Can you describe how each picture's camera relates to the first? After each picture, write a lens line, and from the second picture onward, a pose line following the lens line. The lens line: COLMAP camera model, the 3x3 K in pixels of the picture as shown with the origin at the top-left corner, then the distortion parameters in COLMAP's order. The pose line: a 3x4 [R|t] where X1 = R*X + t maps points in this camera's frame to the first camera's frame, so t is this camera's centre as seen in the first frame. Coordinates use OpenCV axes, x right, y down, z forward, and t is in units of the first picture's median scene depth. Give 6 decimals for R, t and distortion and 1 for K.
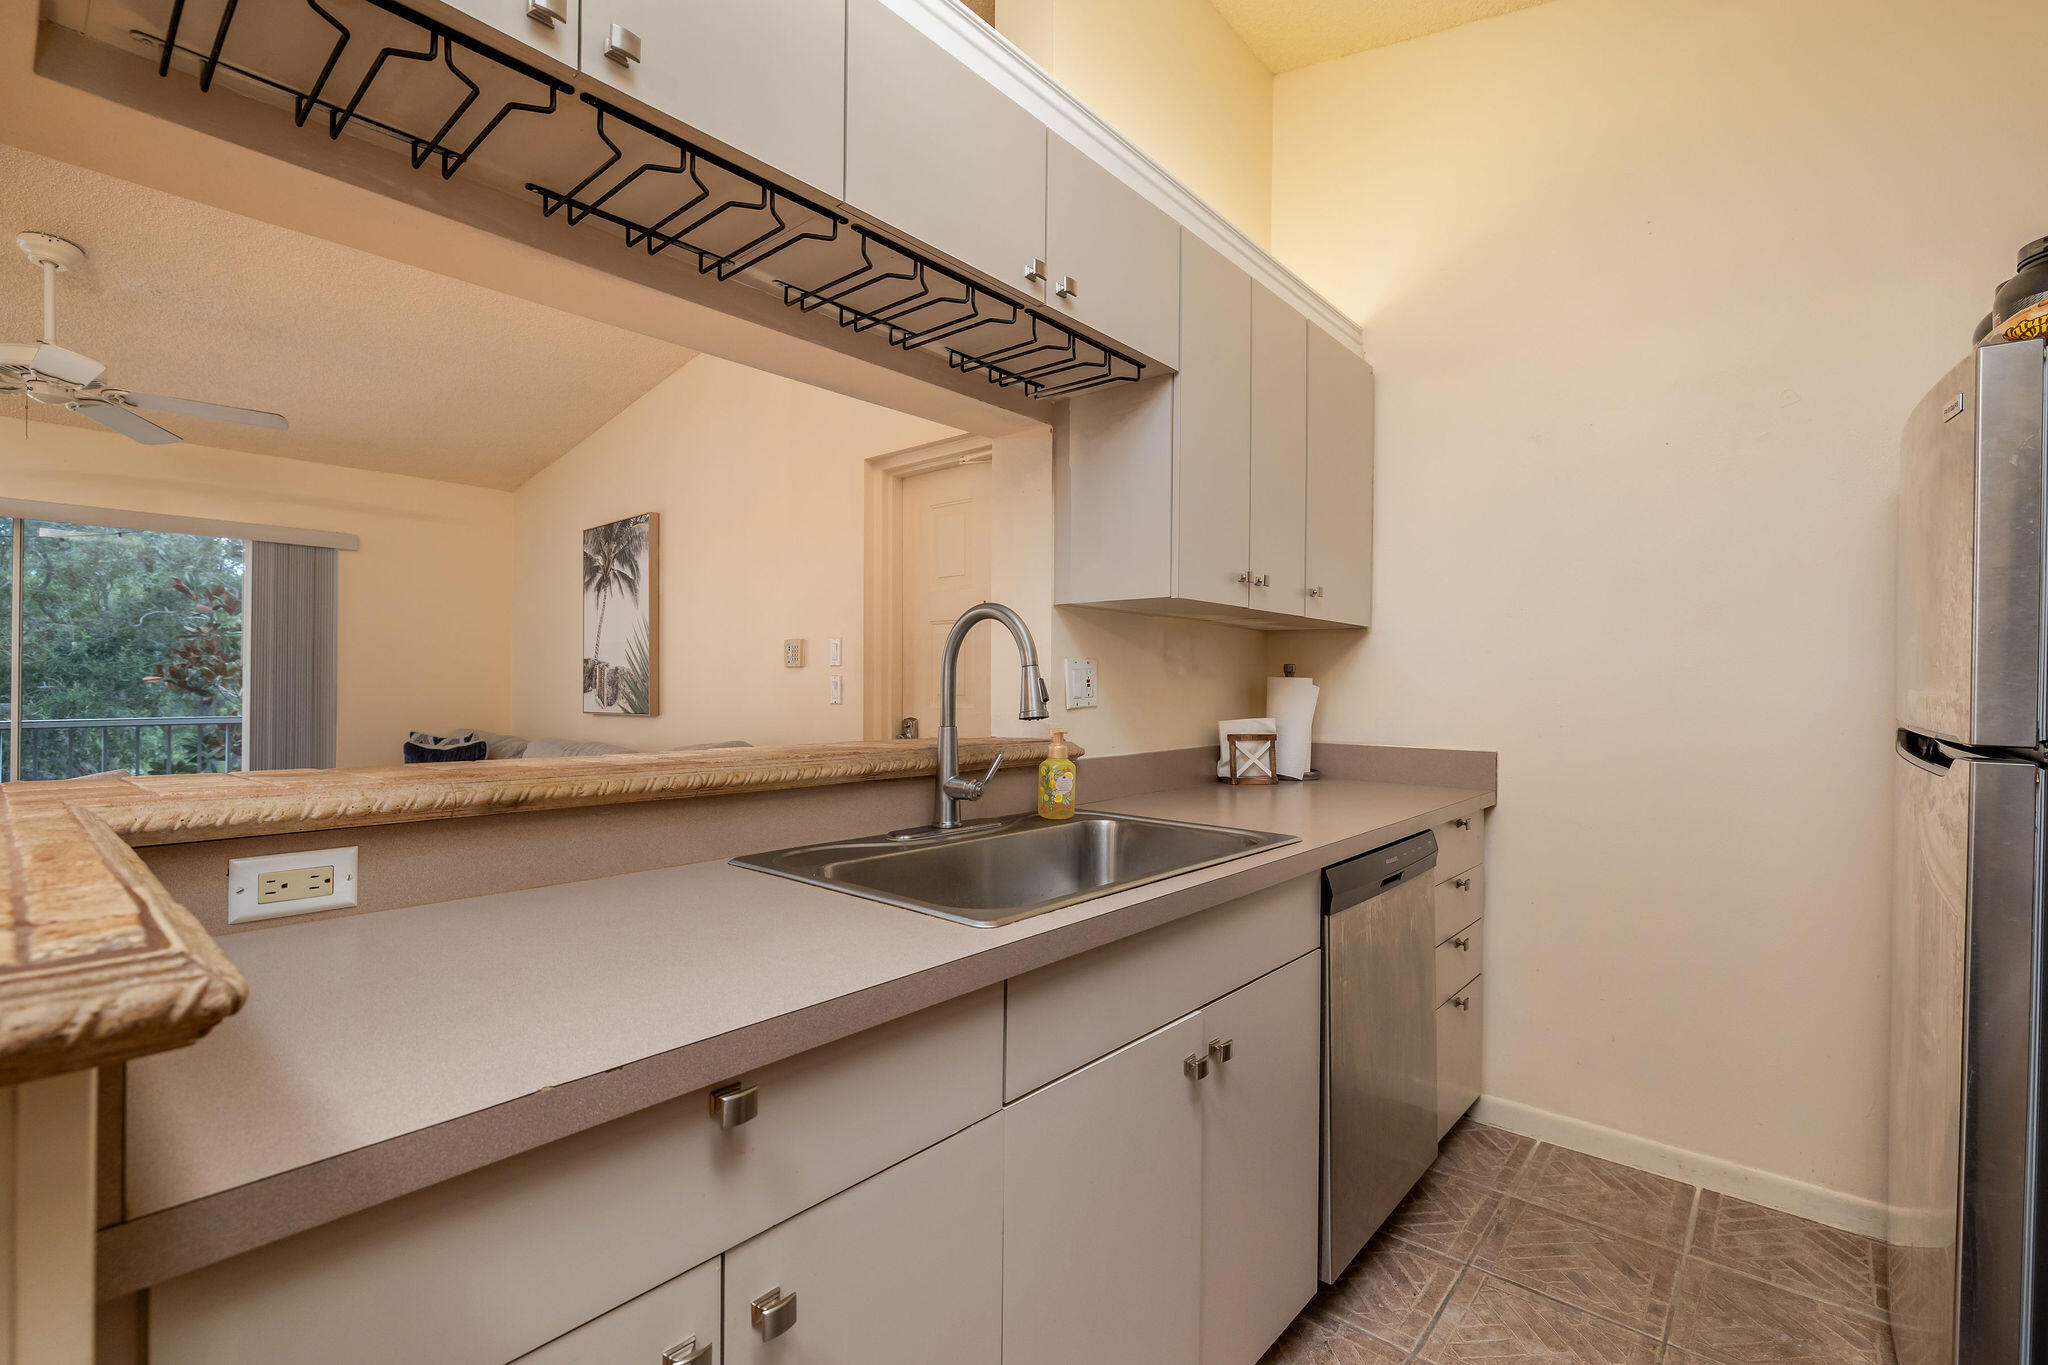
lens RADIAL K [[919.7, 0, 1032.0], [0, 919.7, 687.7], [0, 0, 1]] dist [-0.001662, 0.000436]
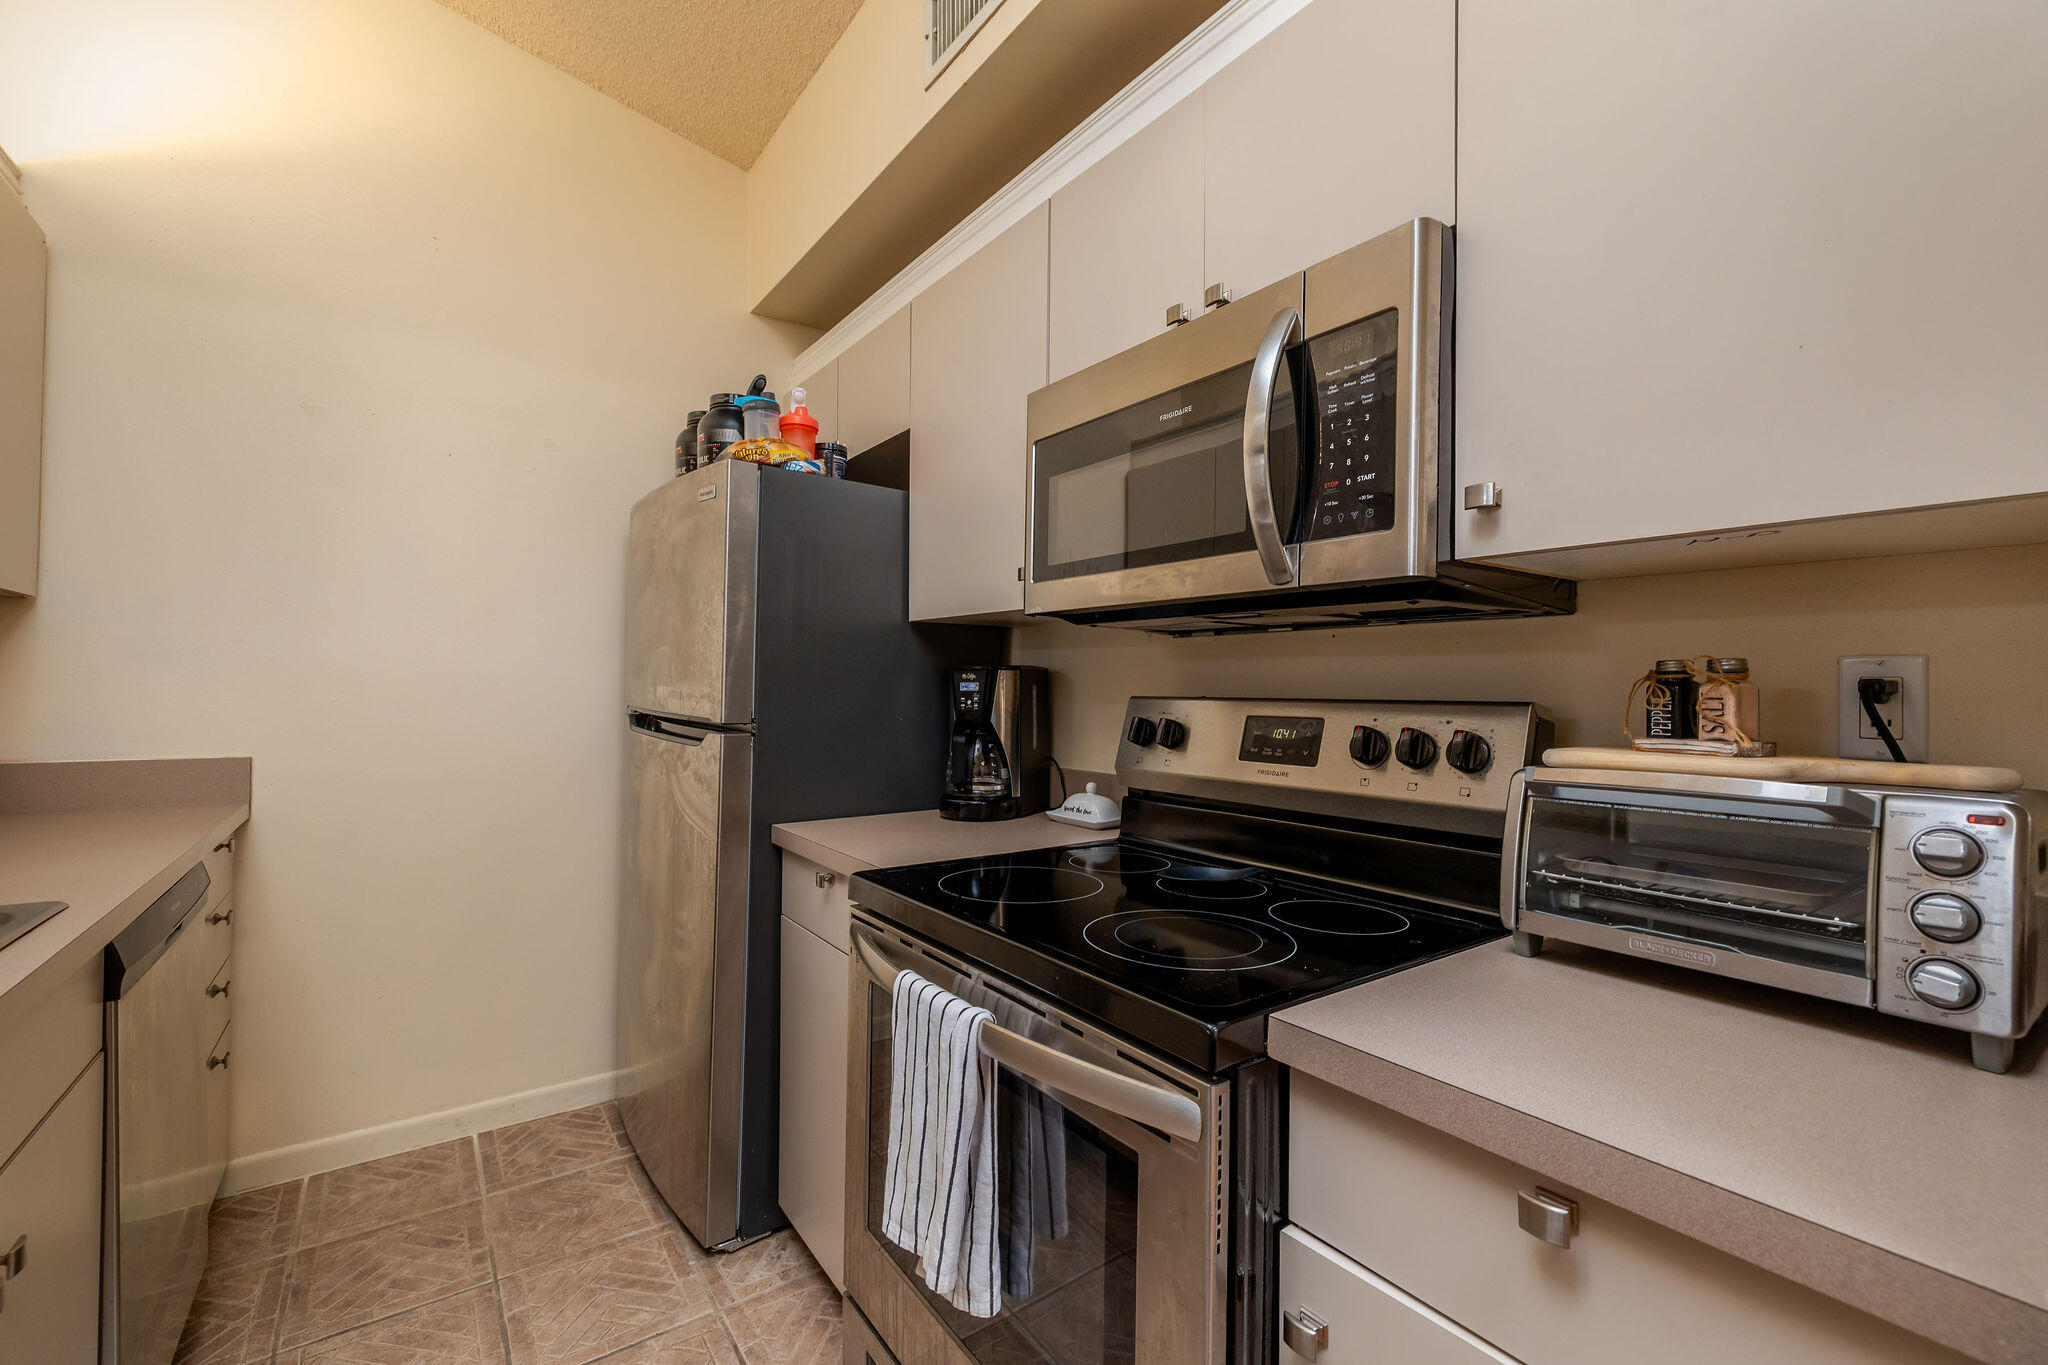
lens RADIAL K [[857.6, 0, 1030.4], [0, 857.6, 682.4], [0, 0, 1]] dist [-0.001562, -0.000598]
pose [[0.221047, 0.002398, 0.975260, -0.149310], [-0.004516, 0.999989, -0.001436, -0.002964], [-0.975253, -0.004087, 0.221055, 0.135101]]
